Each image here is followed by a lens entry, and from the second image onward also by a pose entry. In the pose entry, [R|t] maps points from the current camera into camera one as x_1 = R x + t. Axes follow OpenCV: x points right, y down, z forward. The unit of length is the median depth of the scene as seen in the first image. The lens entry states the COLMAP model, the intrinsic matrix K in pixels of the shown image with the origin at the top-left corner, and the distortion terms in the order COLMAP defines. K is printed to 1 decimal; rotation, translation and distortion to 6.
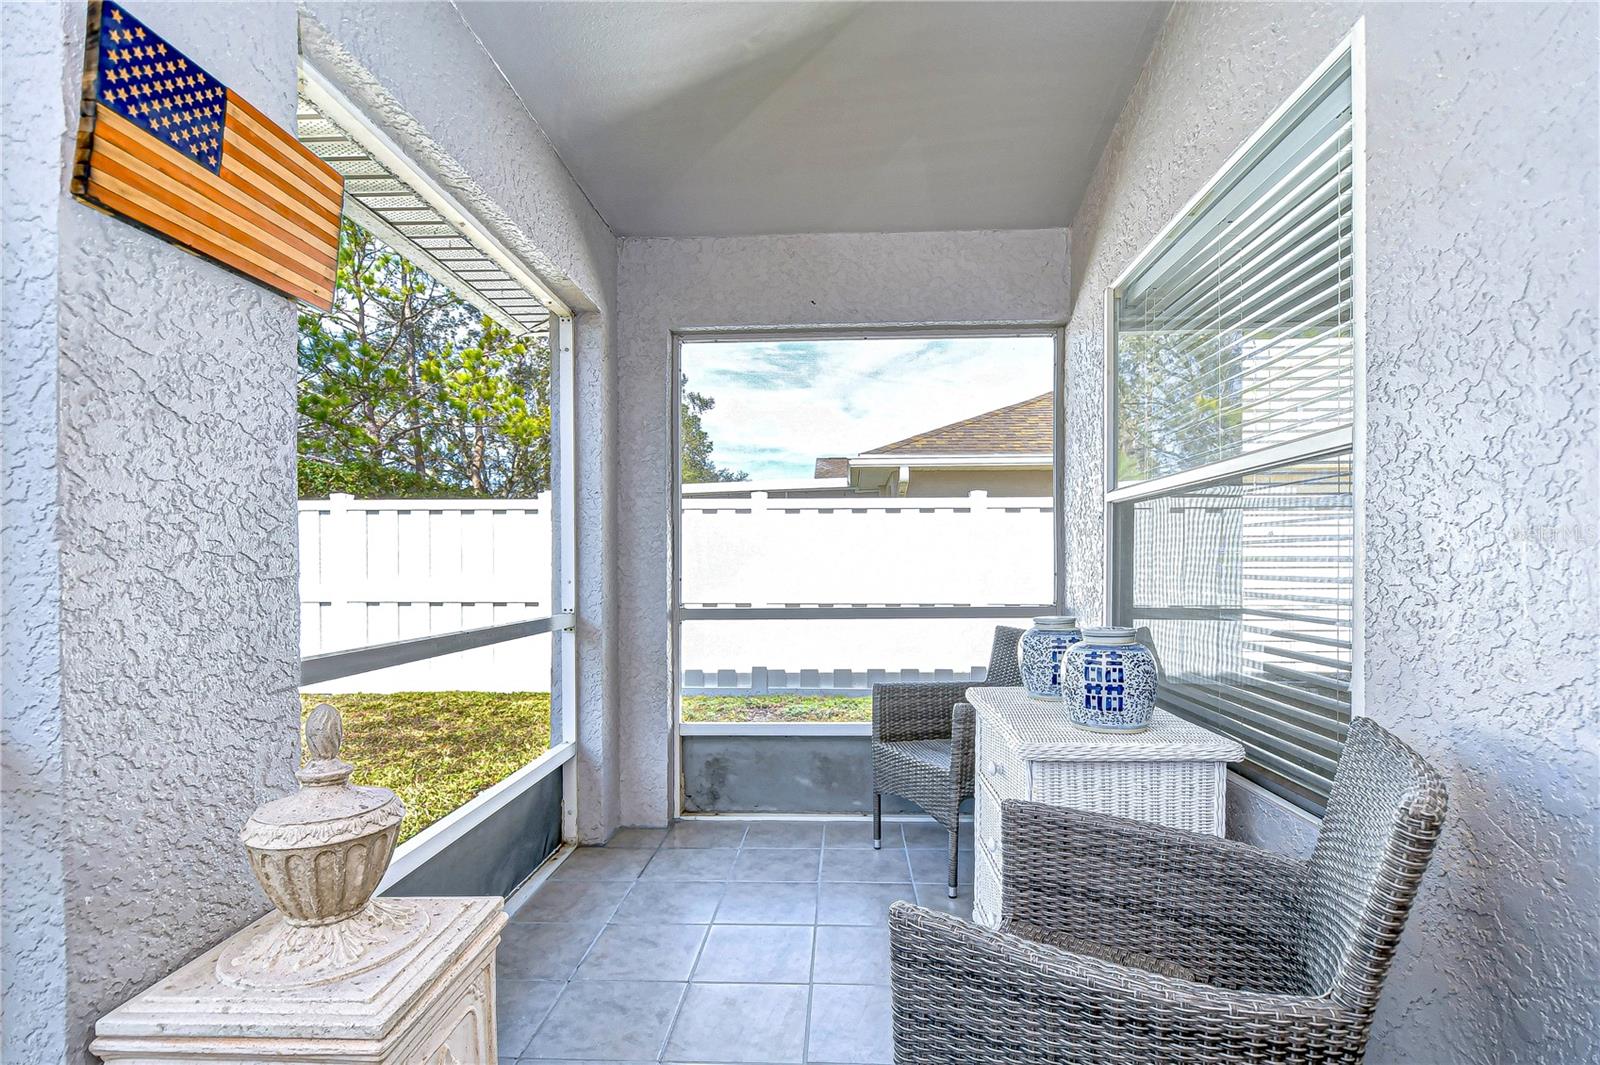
lens RADIAL K [[723.7, 0, 865.3], [0, 723.7, 568.3], [0, 0, 1]] dist [0.001416, -0.000478]
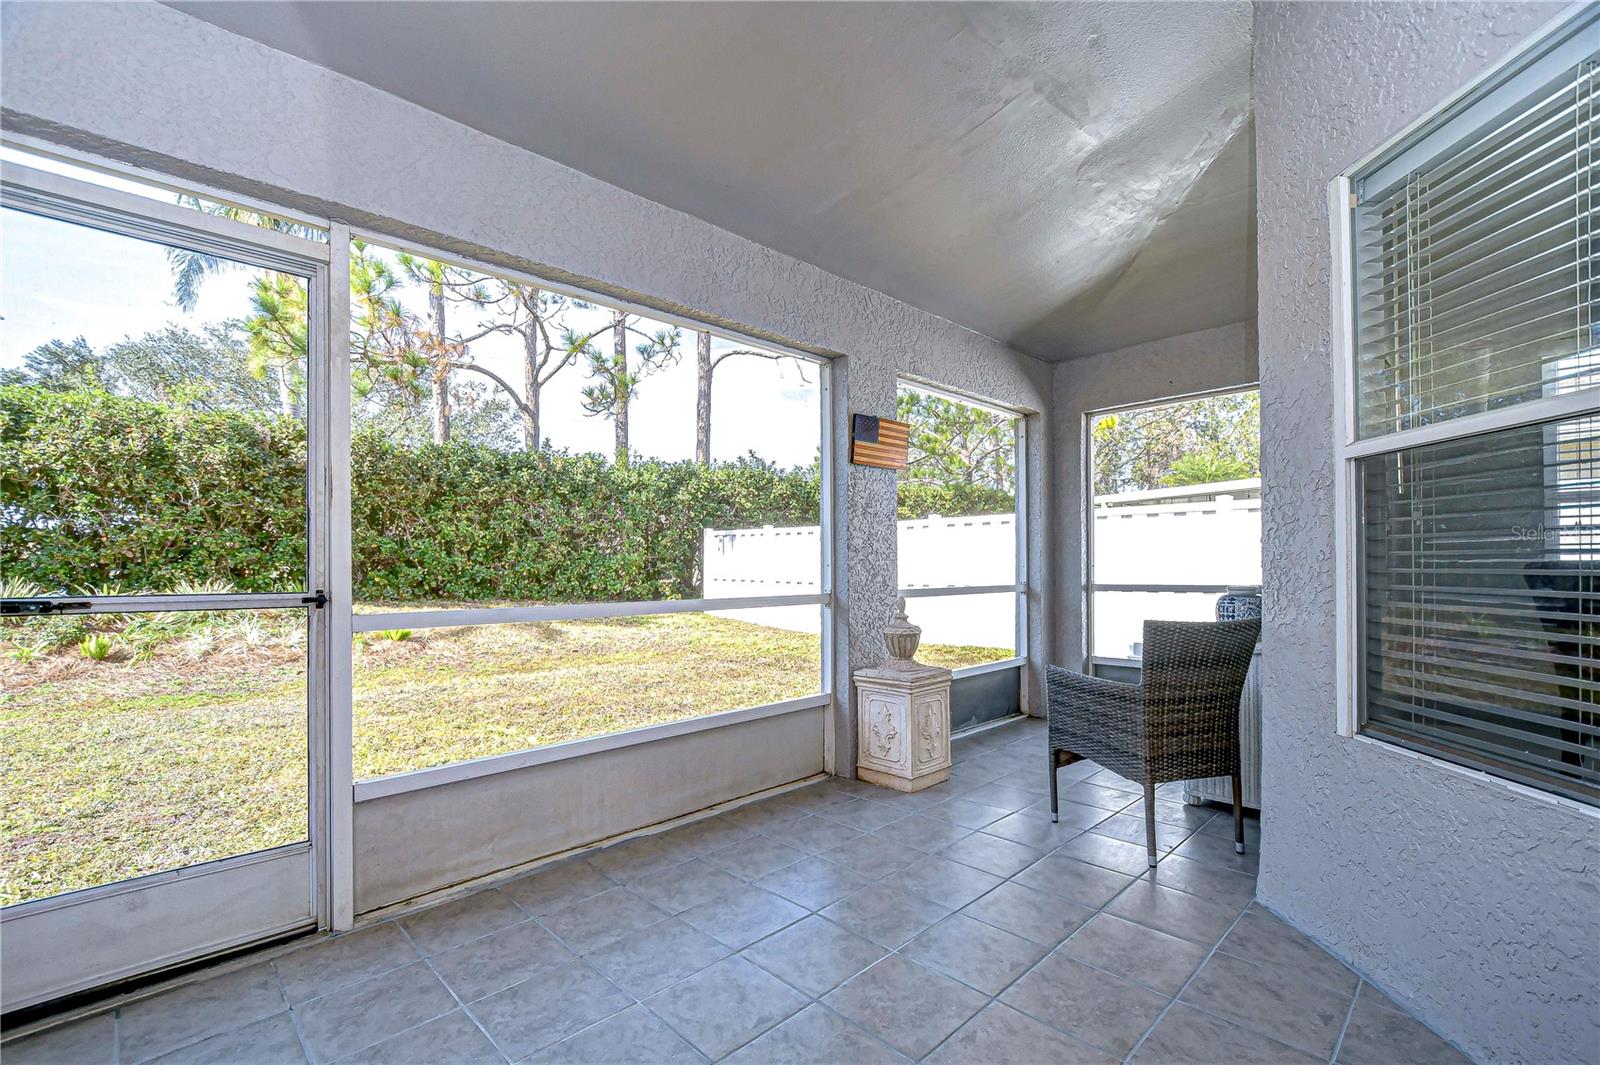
lens RADIAL K [[699.6, 0, 803.0], [0, 699.6, 563.5], [0, 0, 1]] dist [0.001794, -0.000413]
pose [[0.675075, -0.002771, -0.737744, 0.482802], [0.000336, 0.999994, -0.003448, 0.016335], [0.737749, 0.002079, 0.675072, -0.551082]]
